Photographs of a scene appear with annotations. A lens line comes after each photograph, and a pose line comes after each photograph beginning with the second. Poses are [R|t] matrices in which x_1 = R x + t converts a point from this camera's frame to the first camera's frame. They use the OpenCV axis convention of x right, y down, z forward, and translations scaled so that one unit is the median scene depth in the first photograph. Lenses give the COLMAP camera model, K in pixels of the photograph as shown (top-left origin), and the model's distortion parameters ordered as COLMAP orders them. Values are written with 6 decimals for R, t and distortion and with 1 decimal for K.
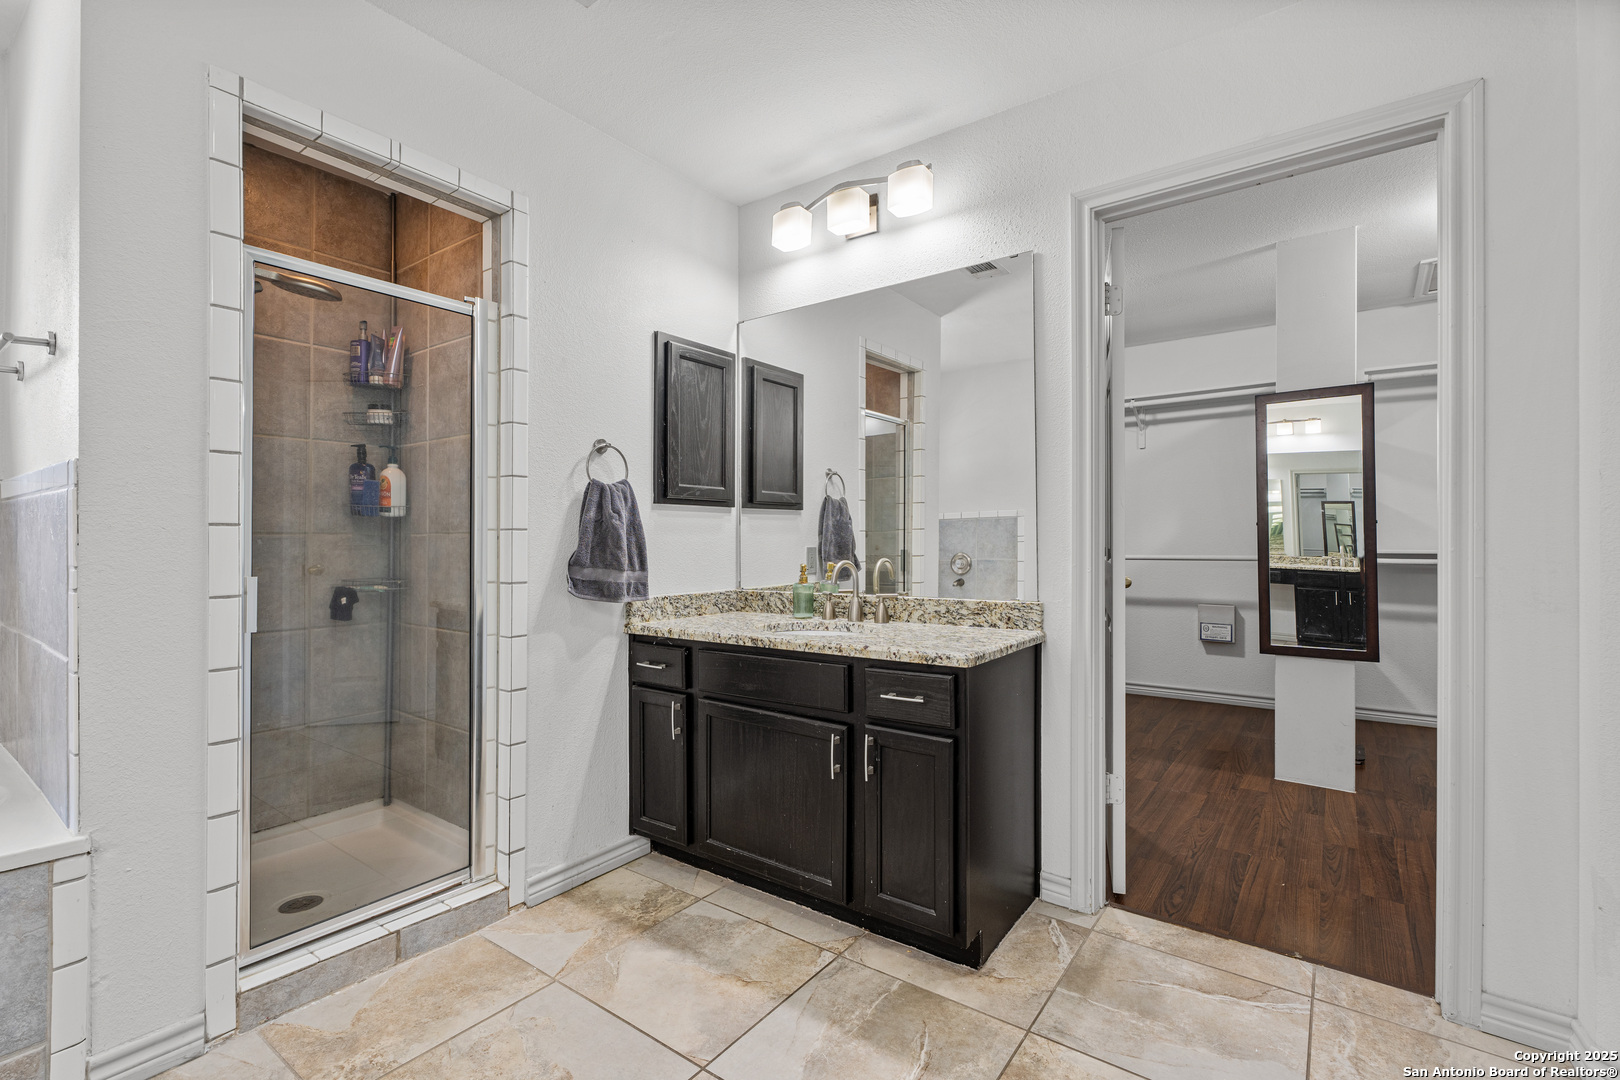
lens RADIAL K [[721.7, 0, 806.9], [0, 721.7, 539.4], [0, 0, 1]] dist [-0.001399, -0.000776]
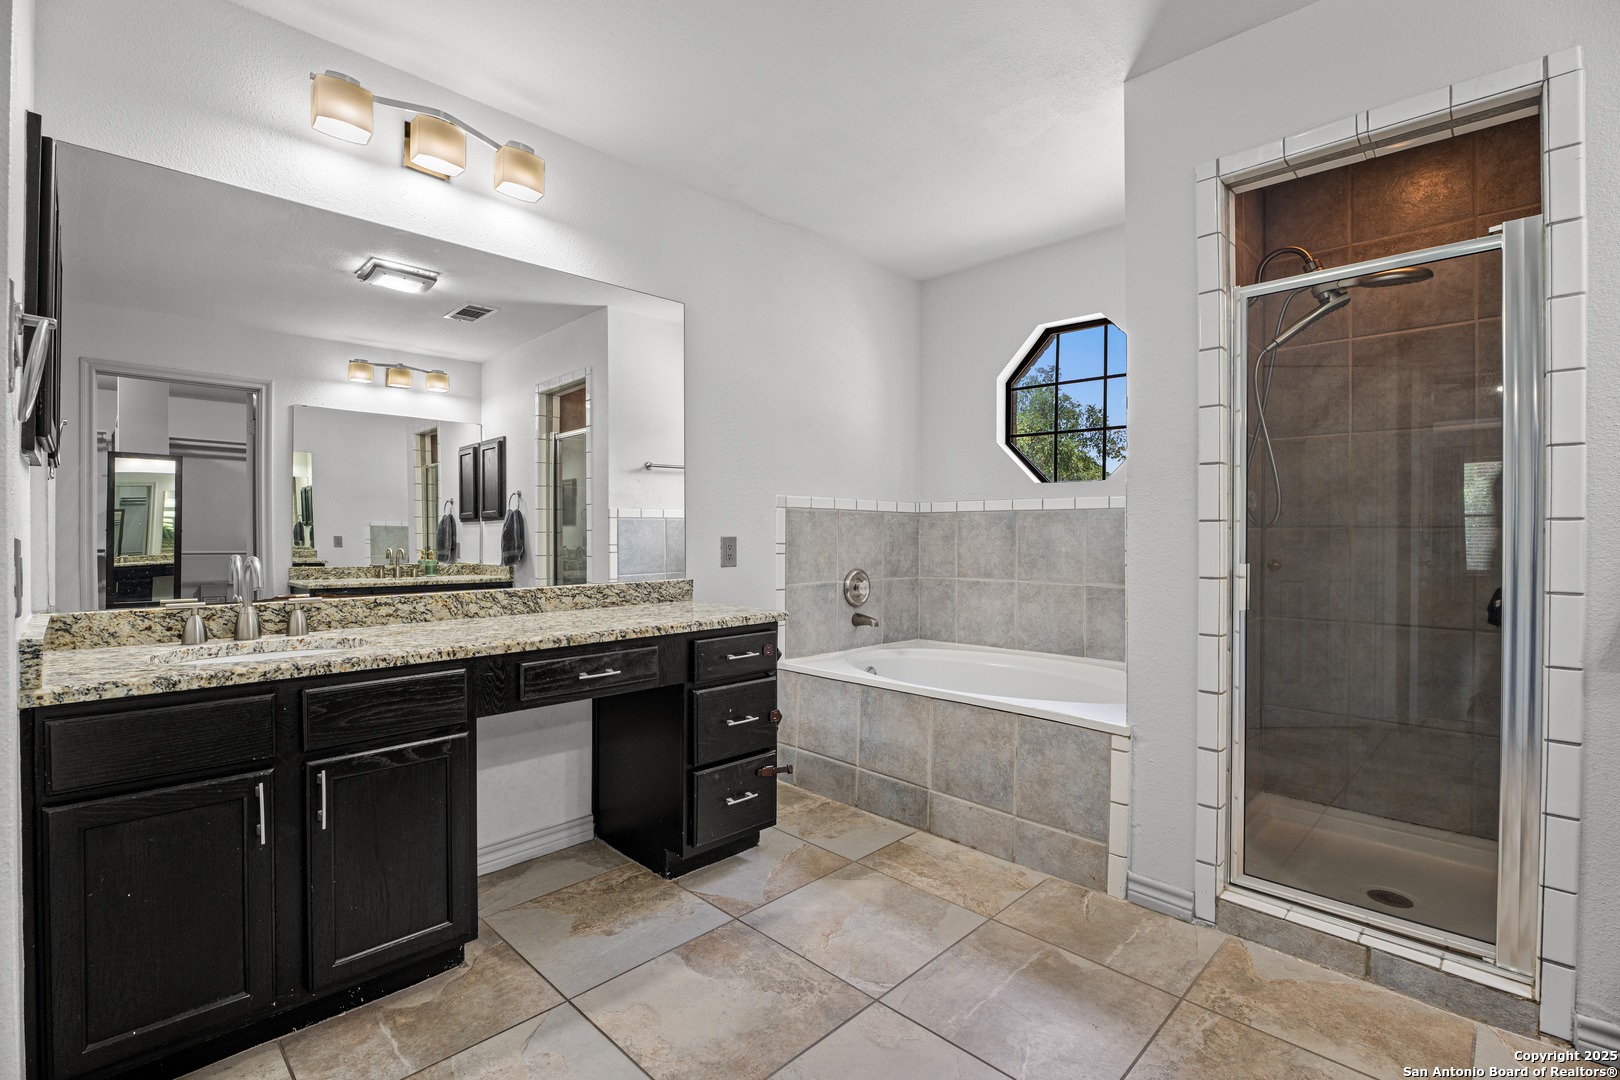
lens RADIAL K [[721.7, 0, 803.4], [0, 721.7, 538.5], [0, 0, 1]] dist [-0.001399, -0.000776]
pose [[-0.130853, 0.008802, -0.991363, 0.471126], [0.001183, 0.999961, 0.008722, -0.001263], [0.991401, -0.000032, -0.130858, 0.398013]]
